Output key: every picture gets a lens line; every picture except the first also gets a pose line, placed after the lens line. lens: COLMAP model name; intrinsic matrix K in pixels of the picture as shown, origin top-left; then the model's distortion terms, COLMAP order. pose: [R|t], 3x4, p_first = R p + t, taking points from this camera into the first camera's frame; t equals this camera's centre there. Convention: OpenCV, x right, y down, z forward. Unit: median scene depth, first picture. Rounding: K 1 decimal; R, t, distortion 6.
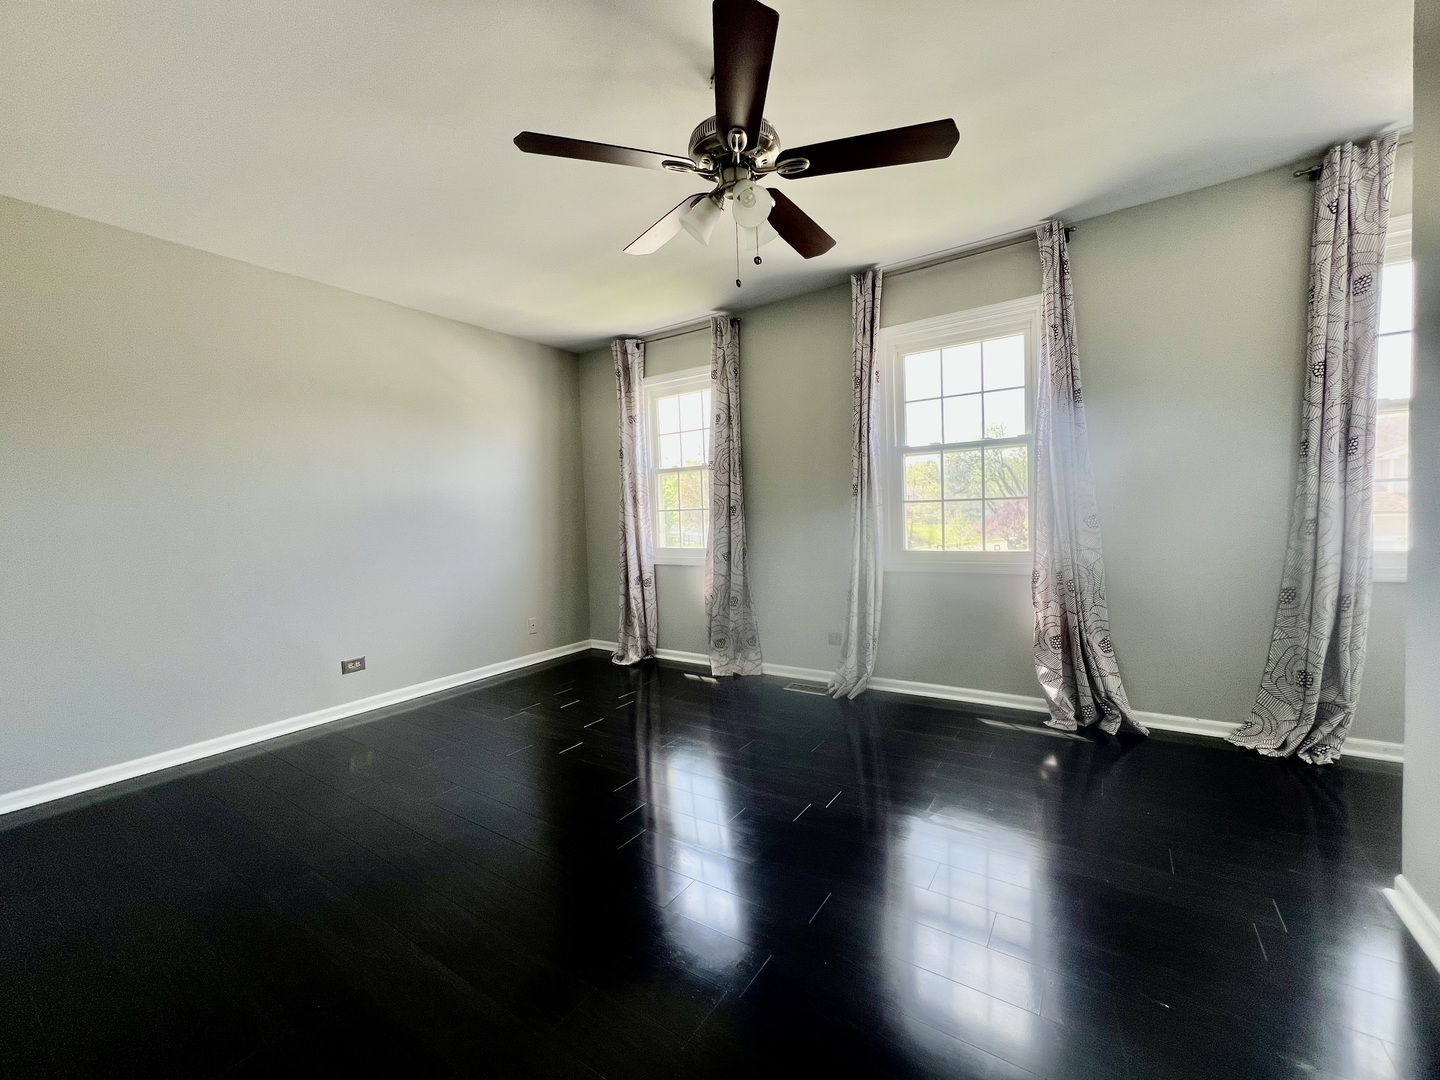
lens RADIAL K [[581.5, 0, 714.3], [0, 581.5, 541.9], [0, 0, 1]] dist [0.001967, 0.000034]
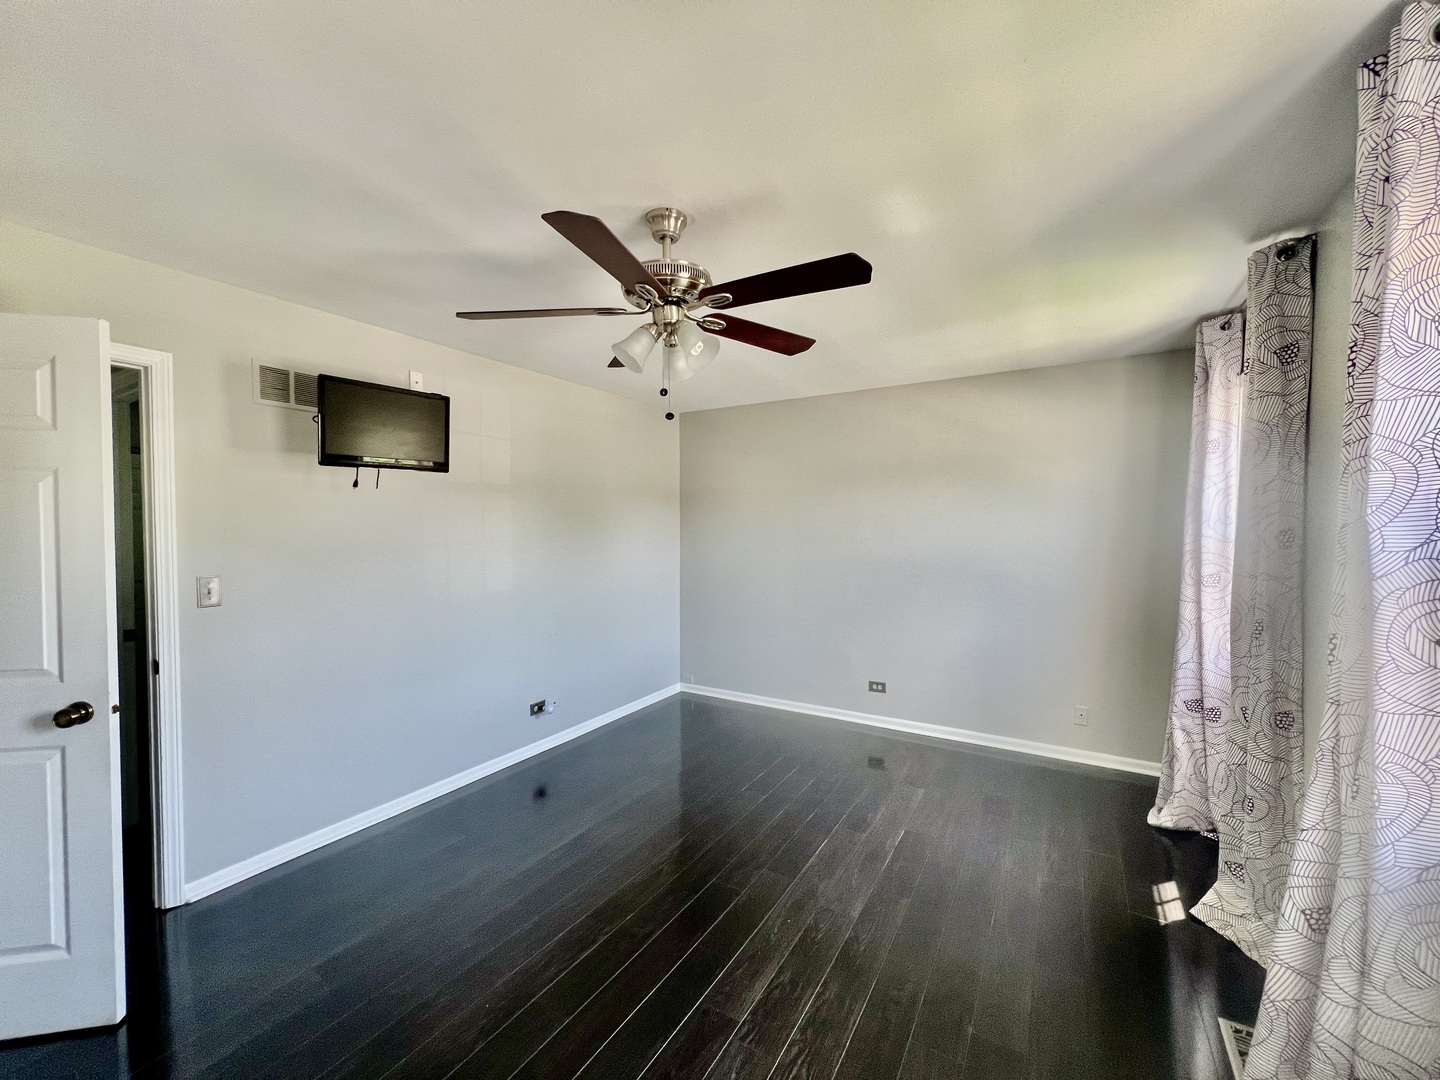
lens RADIAL K [[581.5, 0, 714.3], [0, 581.5, 539.6], [0, 0, 1]] dist [0.001967, 0.000034]
pose [[0.045142, 0.062504, -0.997023, 0.513032], [-0.043228, 0.997228, 0.060560, -0.142241], [0.998045, 0.040365, 0.047719, 0.497933]]
